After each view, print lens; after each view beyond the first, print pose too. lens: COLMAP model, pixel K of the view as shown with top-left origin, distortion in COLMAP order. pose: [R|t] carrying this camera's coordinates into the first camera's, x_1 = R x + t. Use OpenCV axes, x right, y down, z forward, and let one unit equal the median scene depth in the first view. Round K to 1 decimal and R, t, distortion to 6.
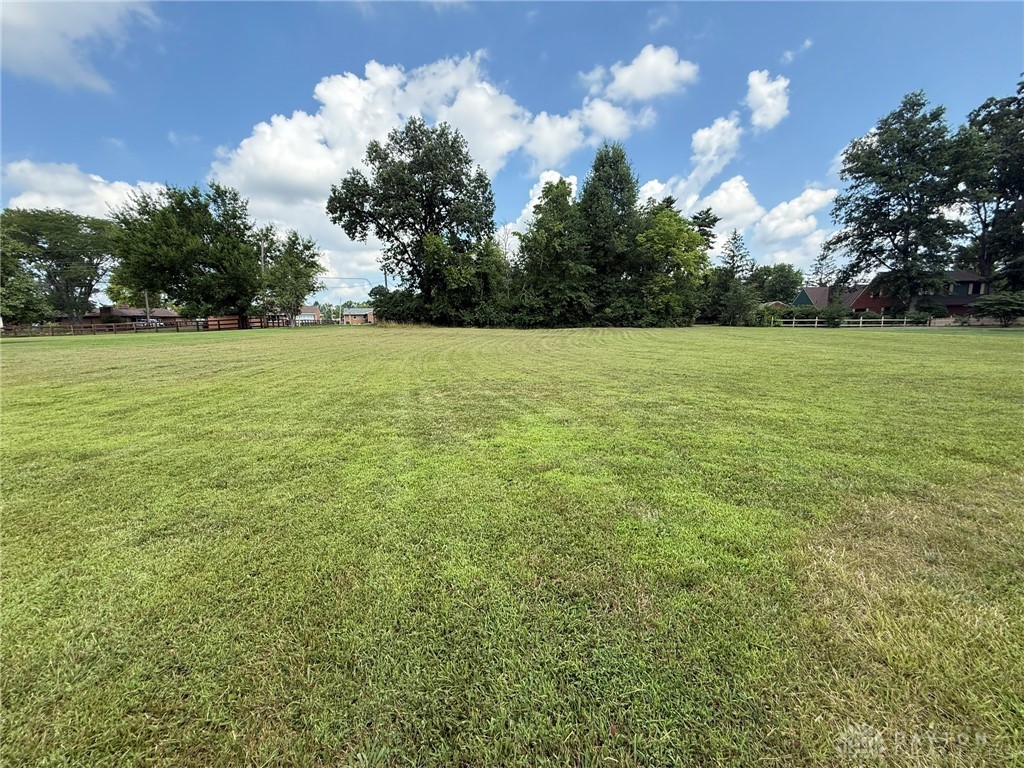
lens RADIAL K [[408.9, 0, 511.0], [0, 408.9, 383.1], [0, 0, 1]] dist [-0.012733, -0.000034]
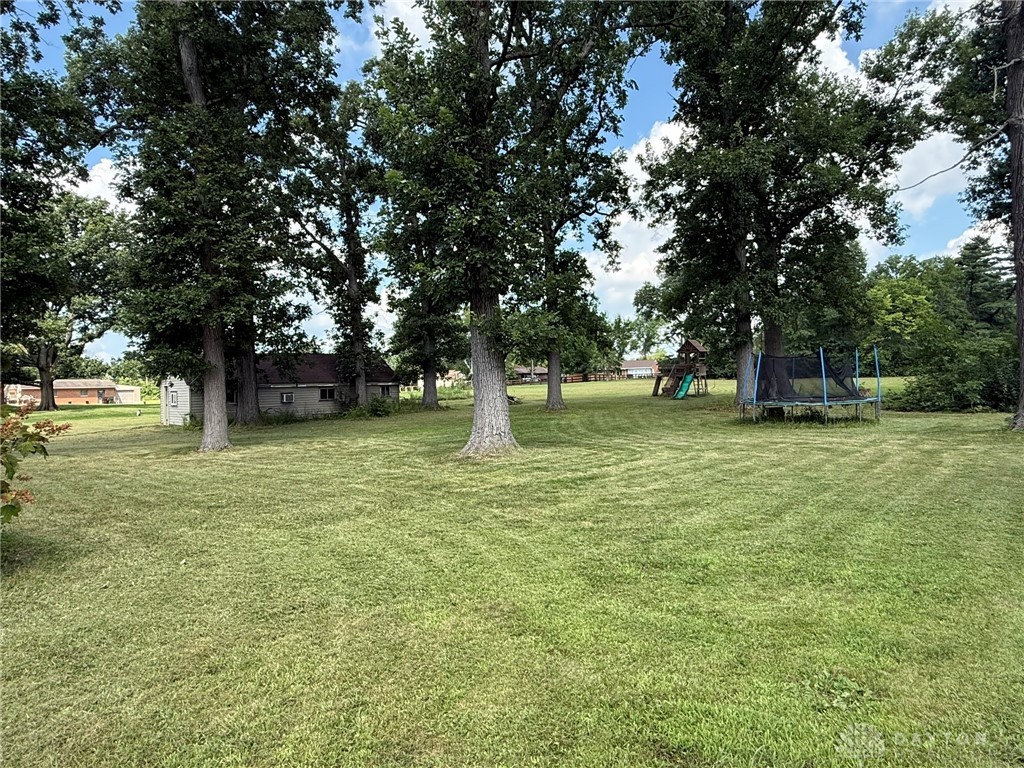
lens RADIAL K [[626.1, 0, 511.9], [0, 626.1, 384.2], [0, 0, 1]] dist [-0.000437, -0.000050]
pose [[0.742135, -0.009045, -0.670189, 0.683766], [-0.076747, 0.992185, -0.098376, 0.122472], [0.665842, 0.124443, 0.735642, -0.873803]]
